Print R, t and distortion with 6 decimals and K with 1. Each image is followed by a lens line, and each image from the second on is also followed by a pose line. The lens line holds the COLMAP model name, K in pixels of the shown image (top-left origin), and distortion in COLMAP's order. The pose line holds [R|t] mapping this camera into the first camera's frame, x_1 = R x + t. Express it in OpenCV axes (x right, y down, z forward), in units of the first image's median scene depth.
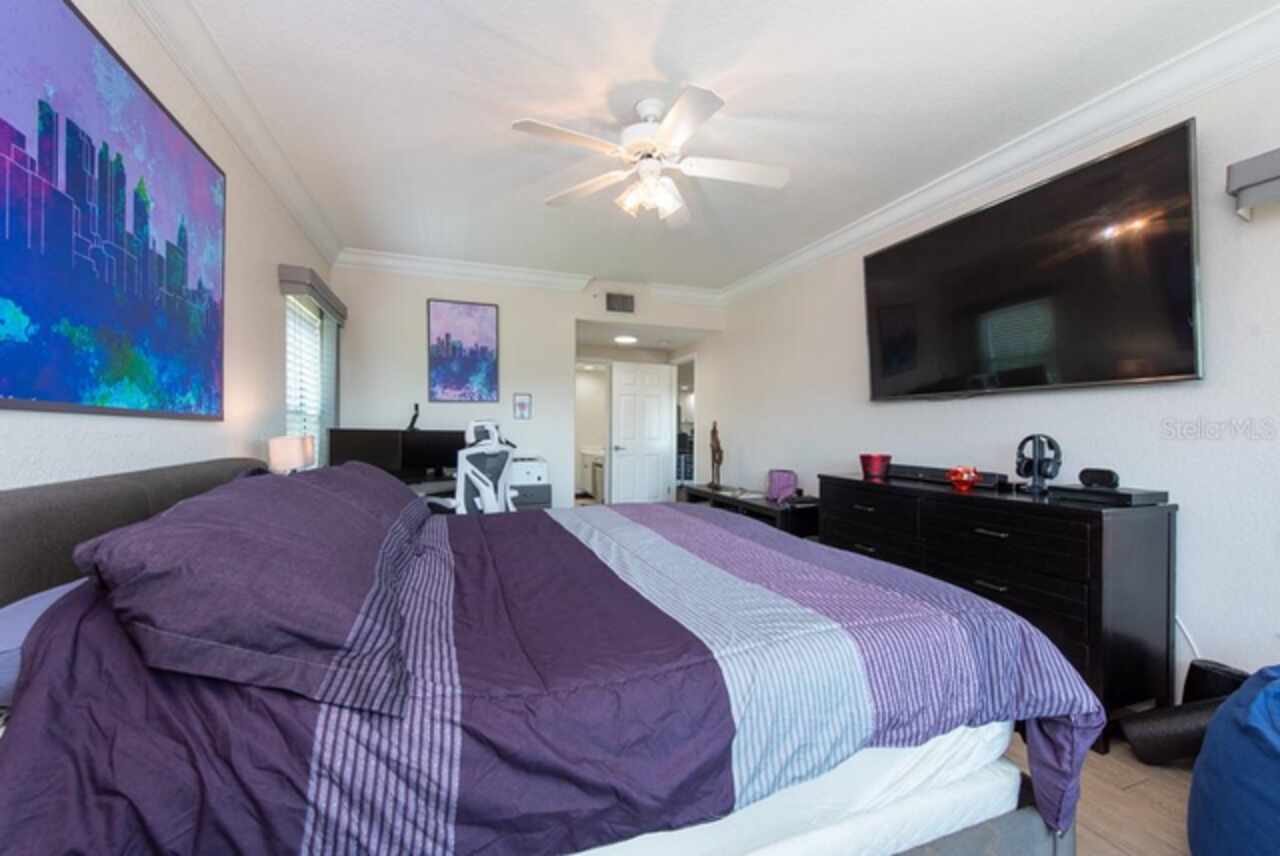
lens RADIAL K [[519.2, 0, 641.8], [0, 519.2, 433.1], [0, 0, 1]] dist [0.001509, -0.000003]
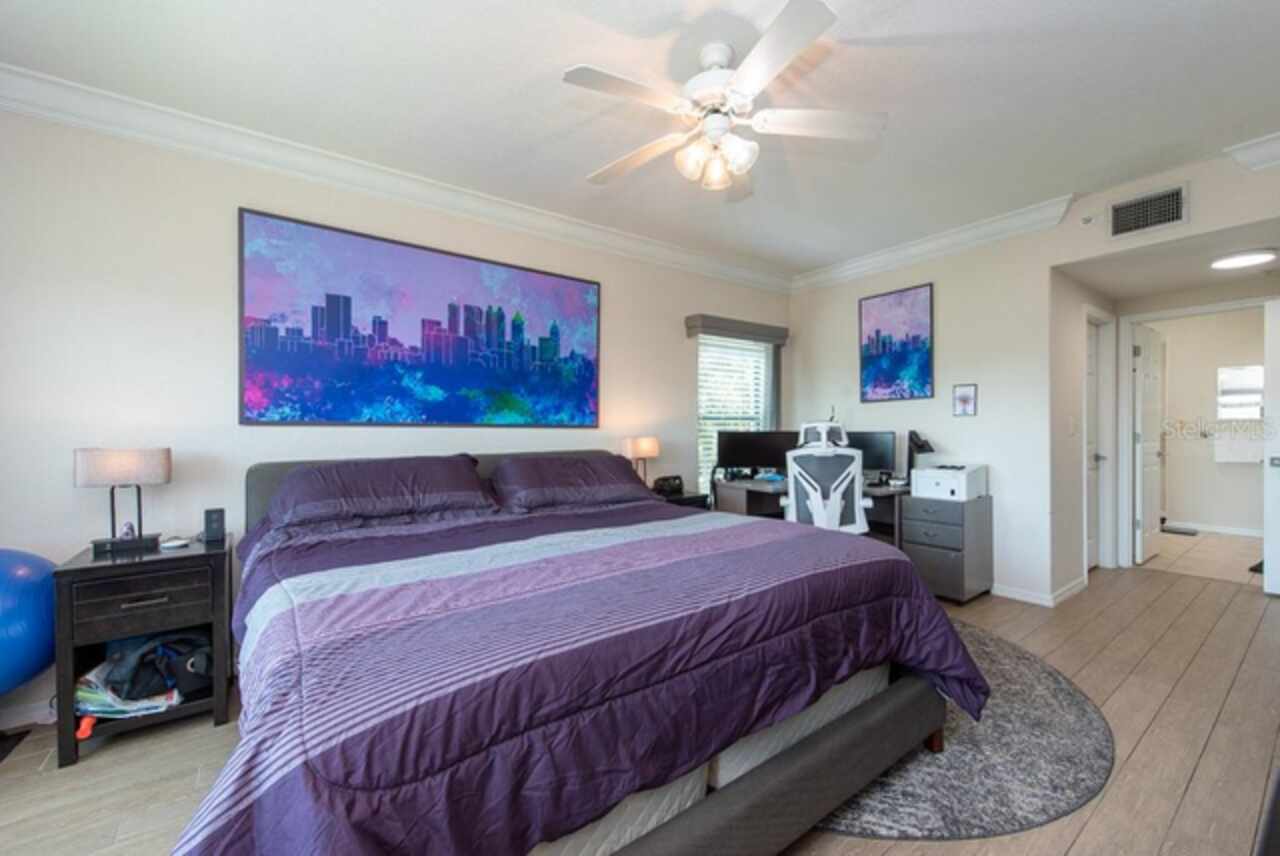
lens RADIAL K [[498.0, 0, 640.0], [0, 498.0, 428.0], [0, 0, 1]] dist [0.001741, -0.000122]
pose [[0.273028, -0.010396, -0.961950, 0.388811], [0.001817, 0.999945, -0.010291, -0.002795], [0.962004, 0.001062, 0.273032, 0.335250]]
